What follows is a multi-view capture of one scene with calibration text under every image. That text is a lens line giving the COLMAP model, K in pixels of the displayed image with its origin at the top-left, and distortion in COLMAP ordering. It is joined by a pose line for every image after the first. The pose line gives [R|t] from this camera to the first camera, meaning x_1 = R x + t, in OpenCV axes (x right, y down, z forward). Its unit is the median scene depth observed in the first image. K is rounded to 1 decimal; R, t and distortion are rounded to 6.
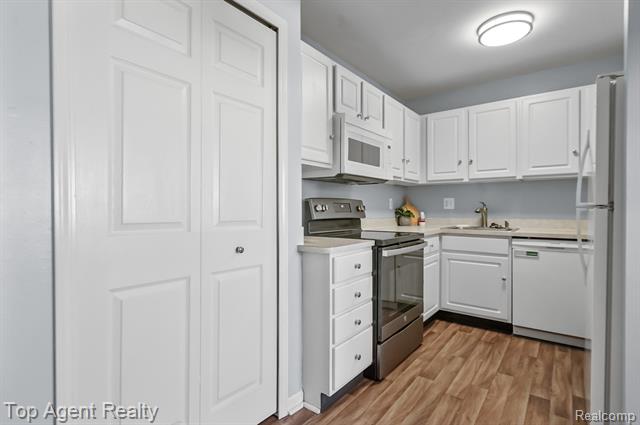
lens RADIAL K [[315.5, 0, 319.3], [0, 315.5, 210.1], [0, 0, 1]] dist [-0.003775, -0.001120]
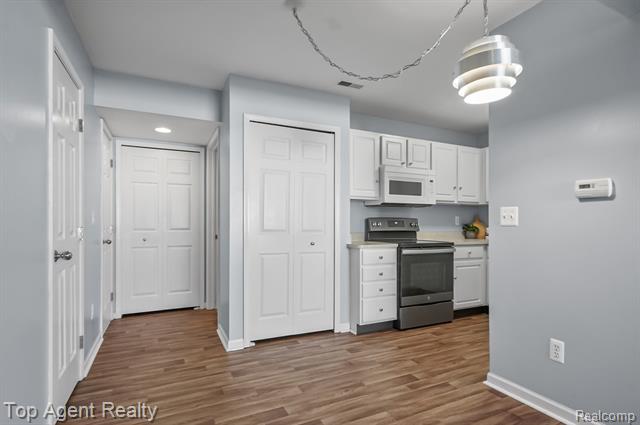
lens RADIAL K [[315.5, 0, 322.4], [0, 315.5, 224.8], [0, 0, 1]] dist [-0.003775, -0.001120]
pose [[0.899912, 0.003556, -0.436058, 0.400241], [-0.005247, 0.999983, -0.002673, 0.002565], [0.436041, 0.004693, 0.899915, -0.483205]]
